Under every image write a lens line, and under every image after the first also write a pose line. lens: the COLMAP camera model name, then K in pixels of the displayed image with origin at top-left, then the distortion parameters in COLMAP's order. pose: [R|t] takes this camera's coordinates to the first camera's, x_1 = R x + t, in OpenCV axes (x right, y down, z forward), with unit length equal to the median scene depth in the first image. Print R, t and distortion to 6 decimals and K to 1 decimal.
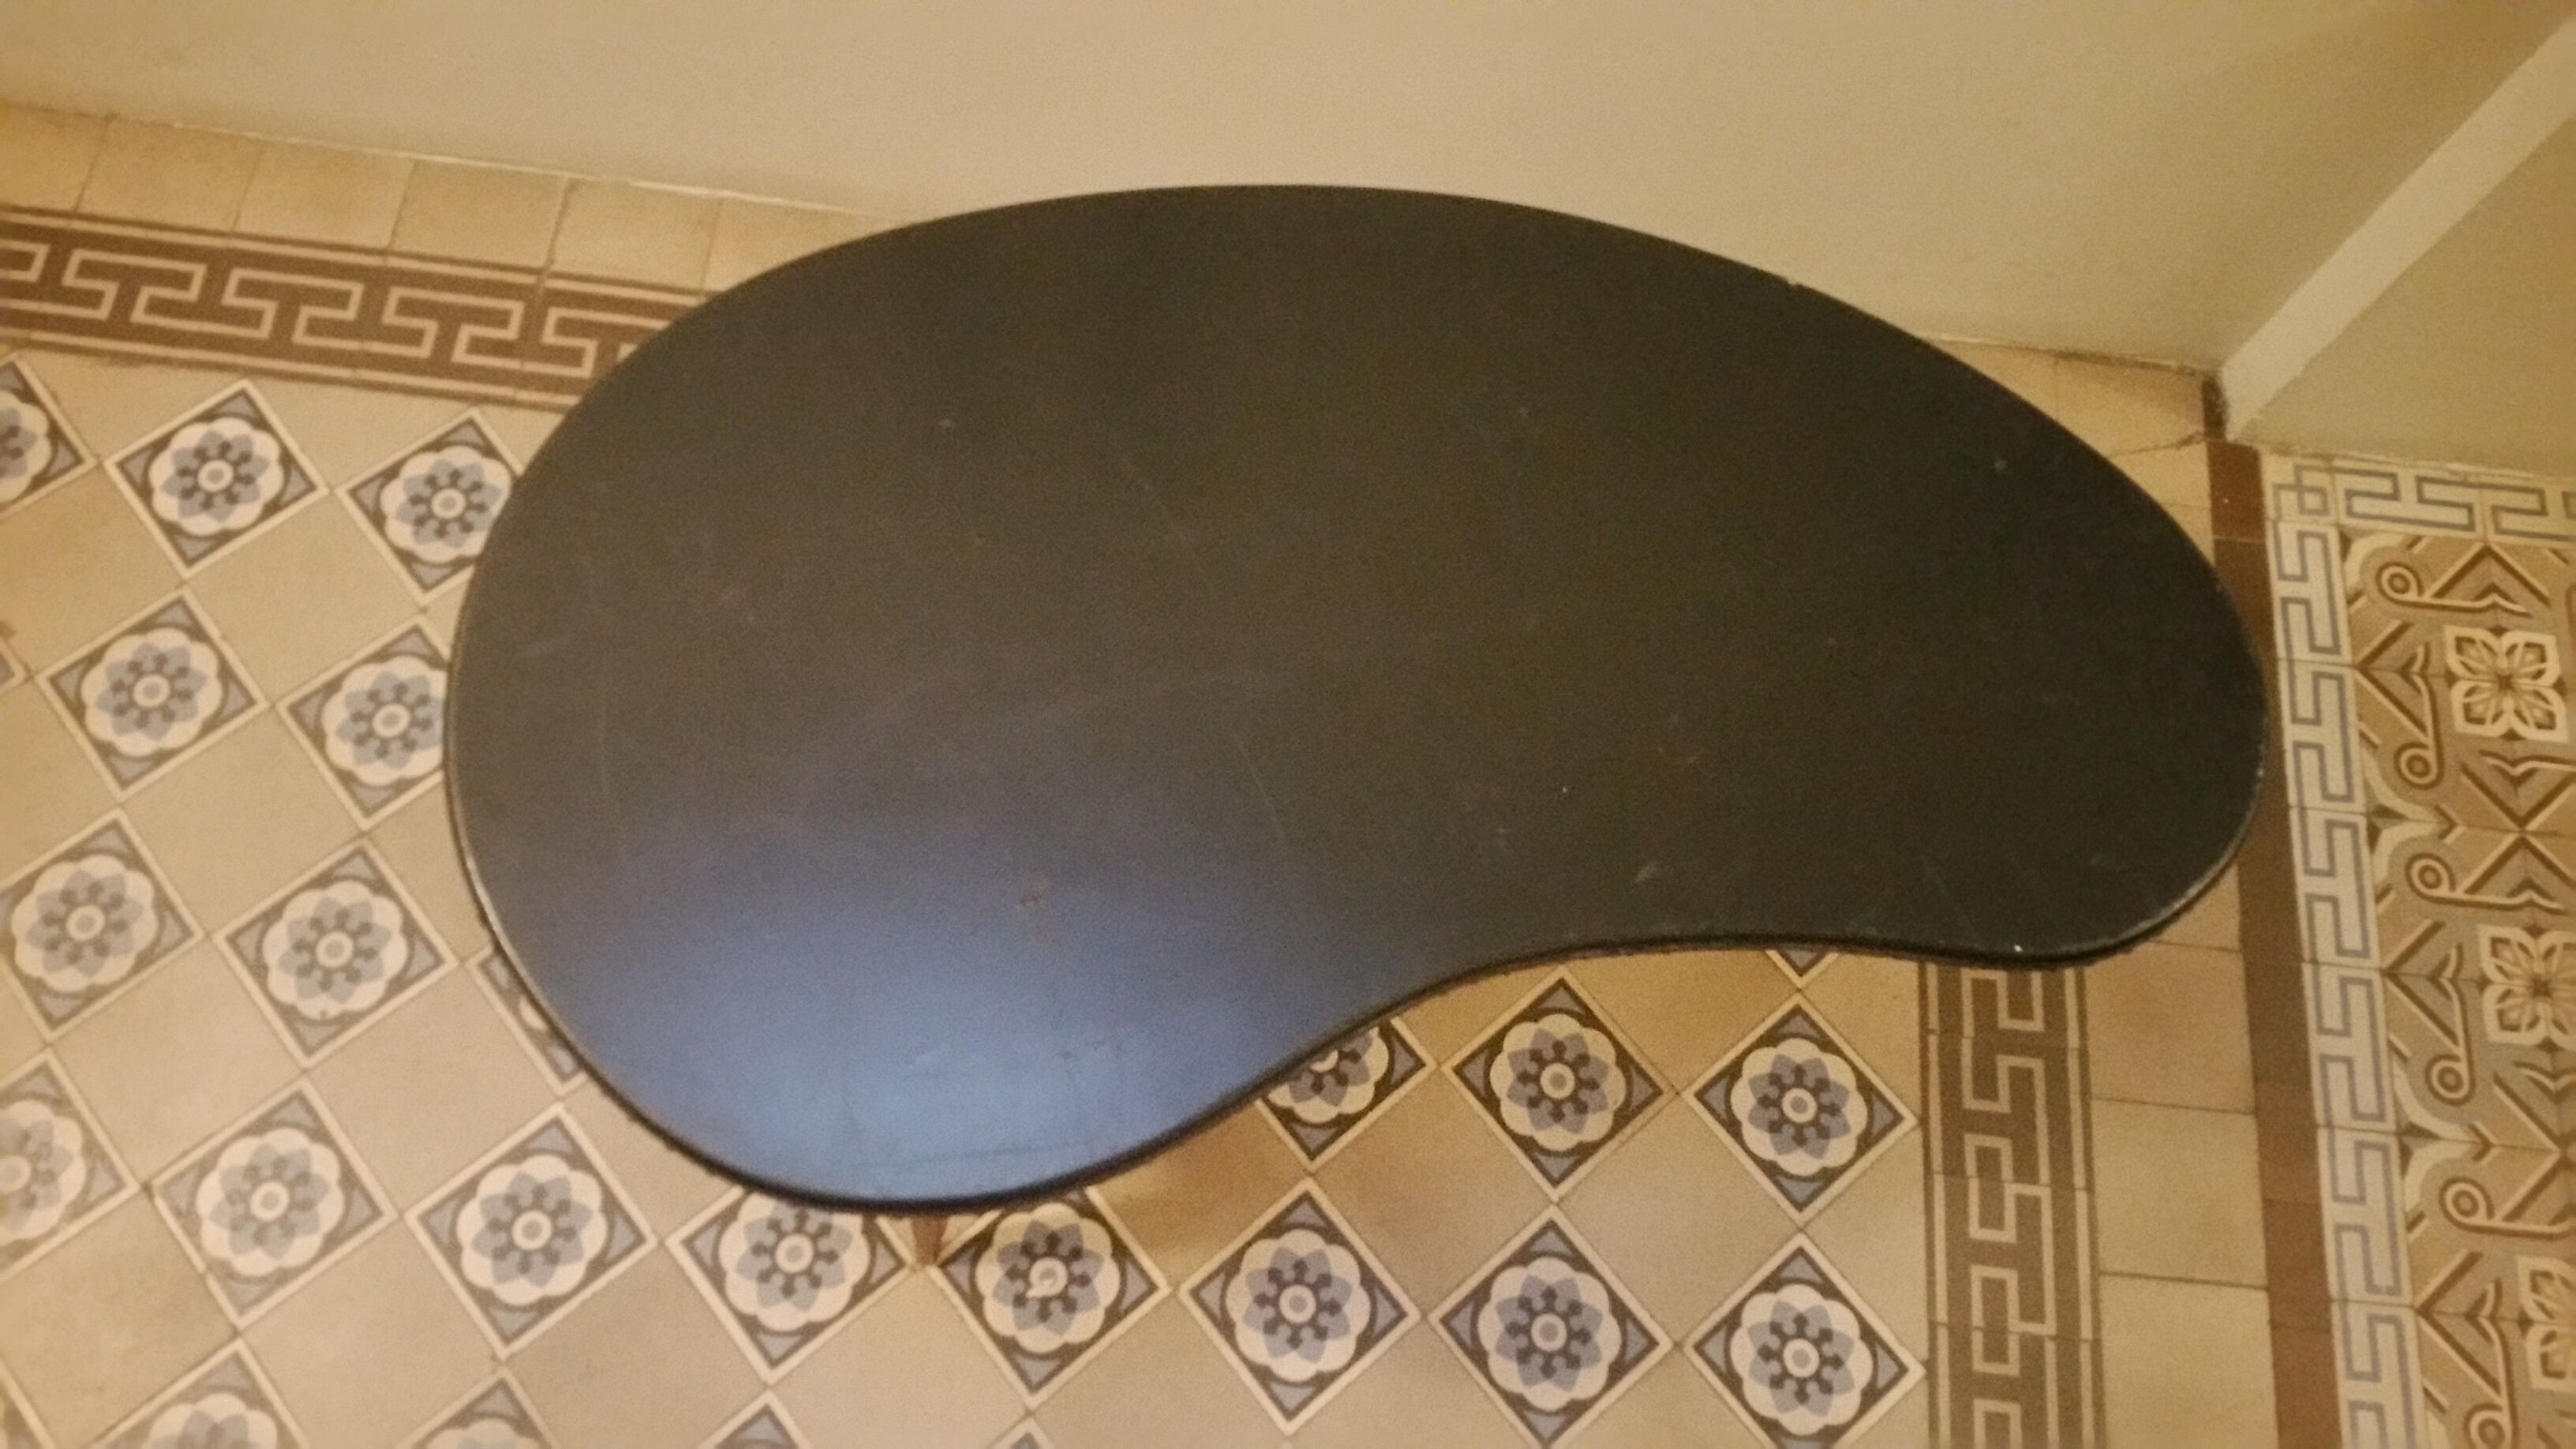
lens RADIAL K [[2138.5, 0, 1270.9], [0, 2138.5, 742.7], [0, 0, 1]] dist [0.131019, -0.303709]
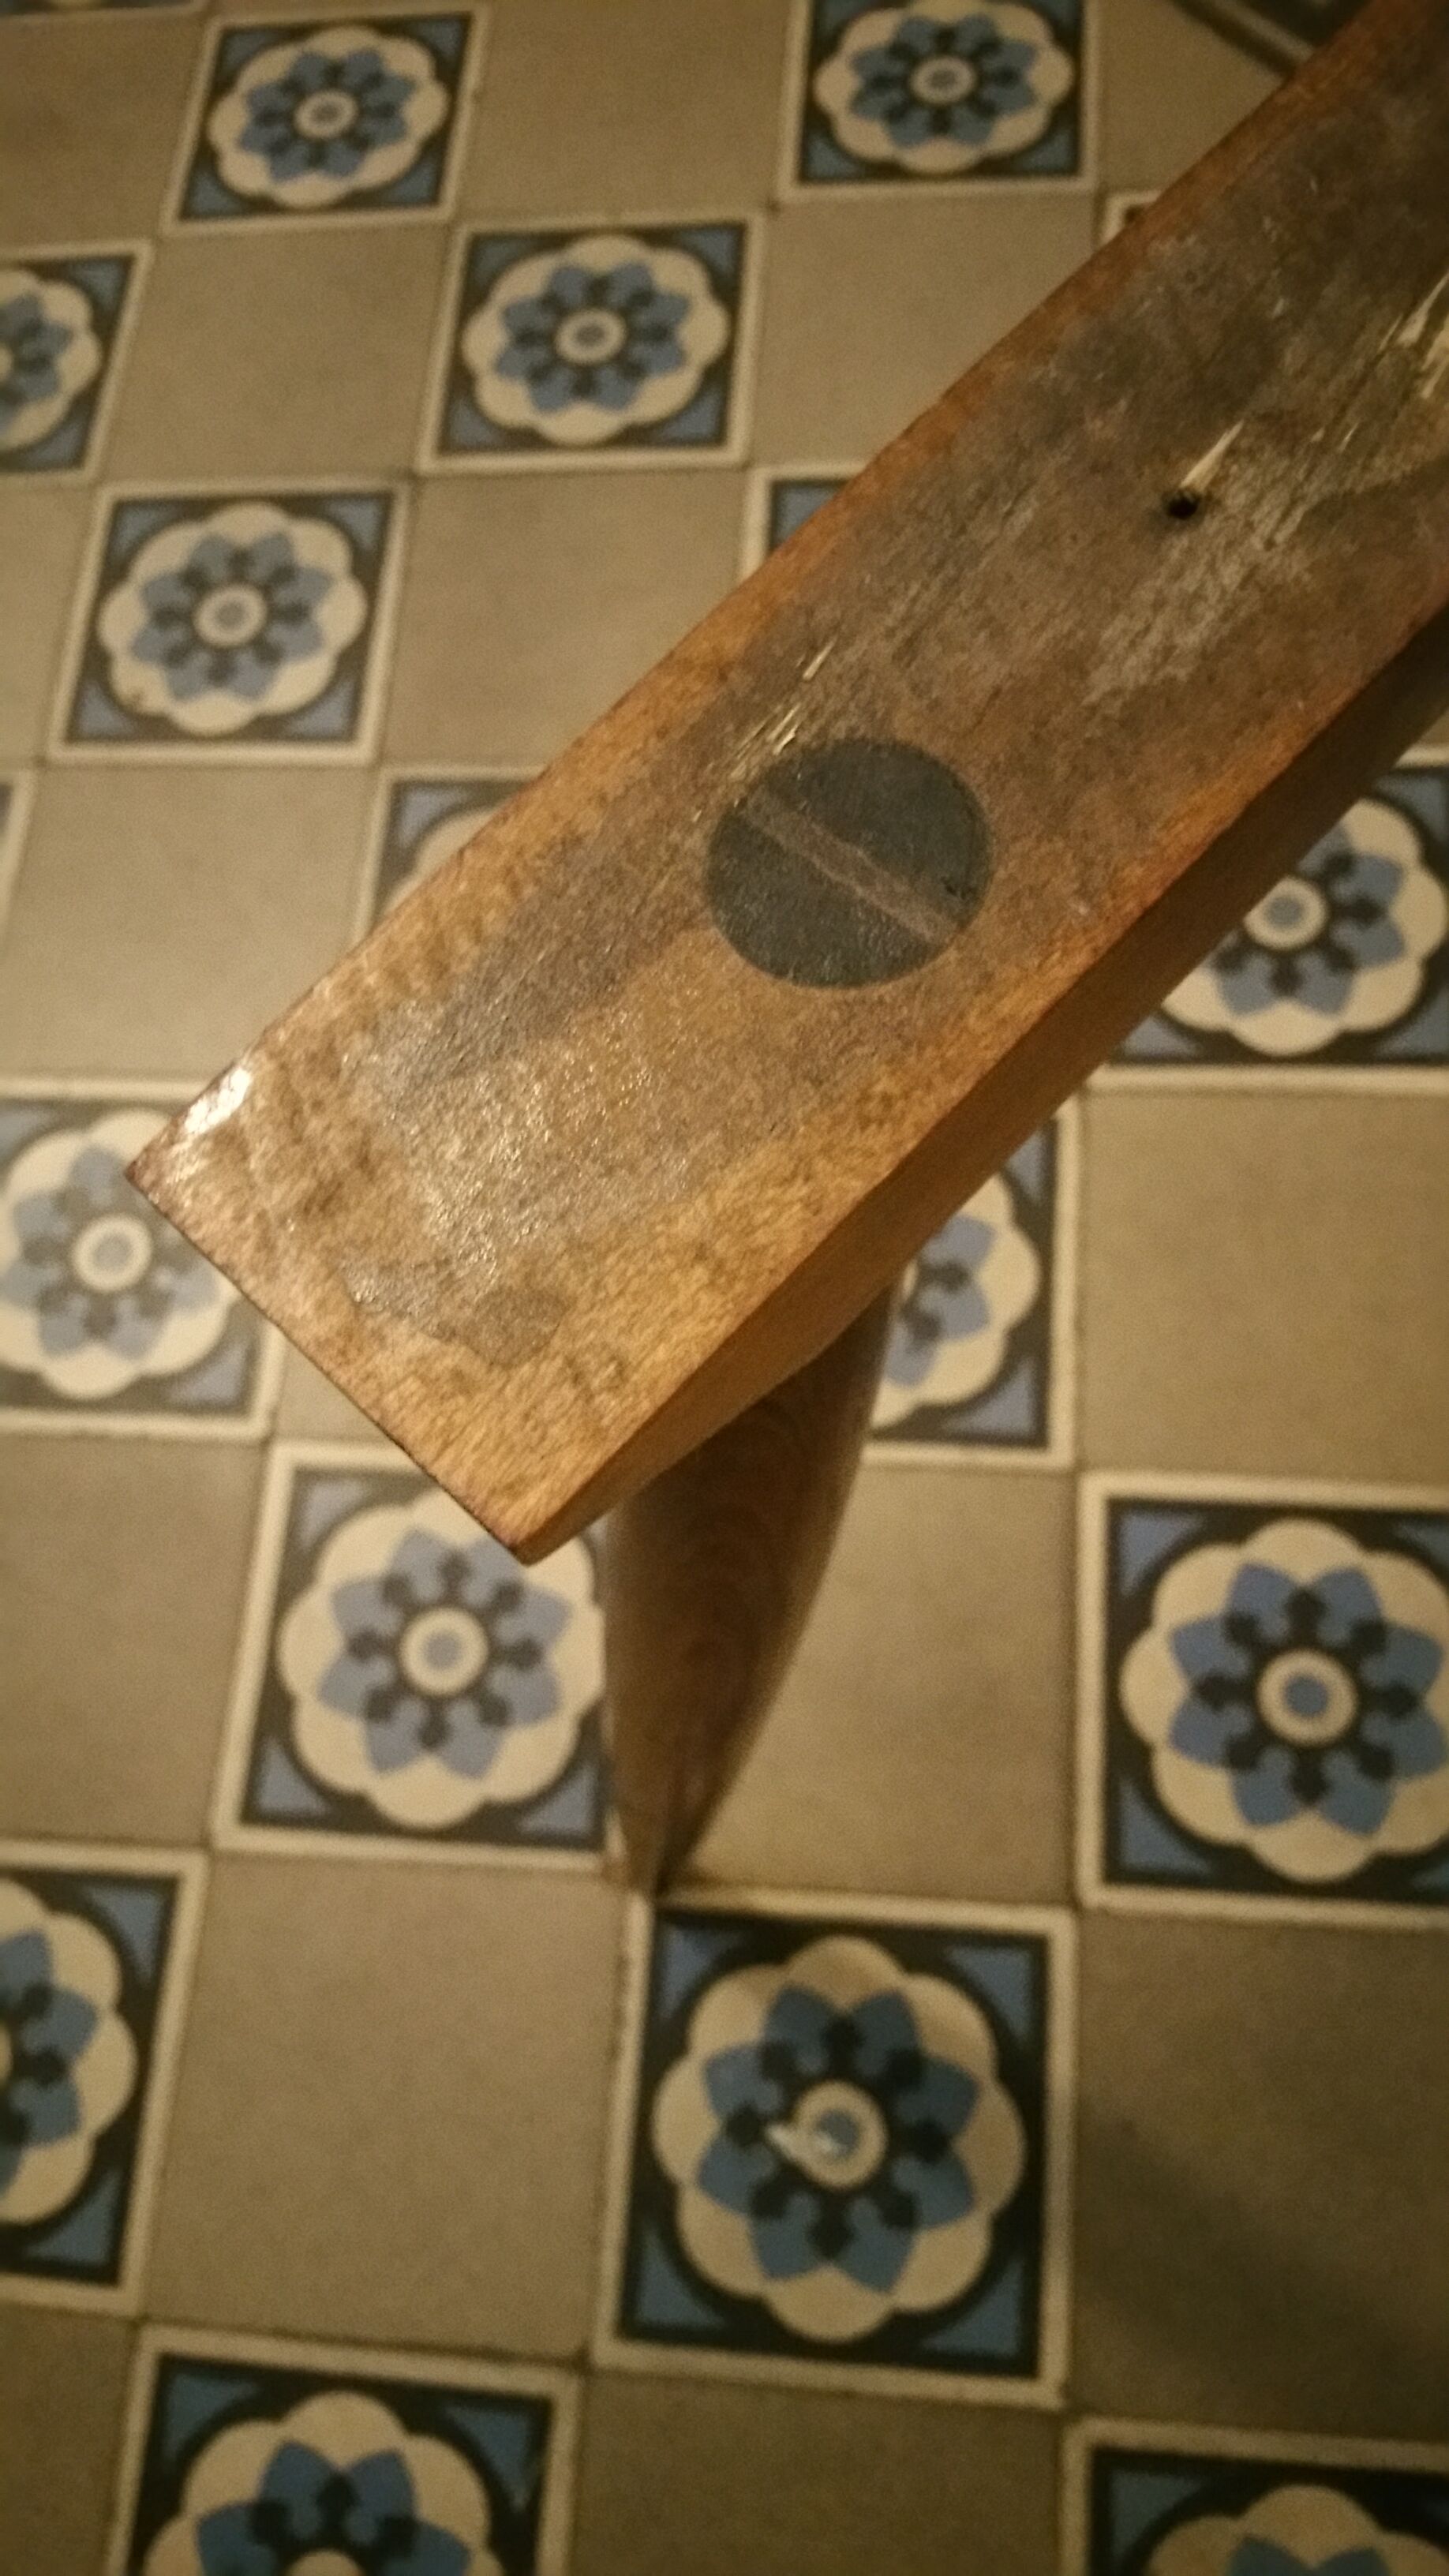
lens RADIAL K [[2138.5, 0, 698.9], [0, 2138.5, 1281.6], [0, 0, 1]] dist [0.131019, -0.303709]
pose [[0.704969, 0.592186, -0.390300, -0.059244], [-0.595649, 0.793074, 0.127422, 0.091267], [0.384994, 0.142653, 0.911828, 0.609852]]
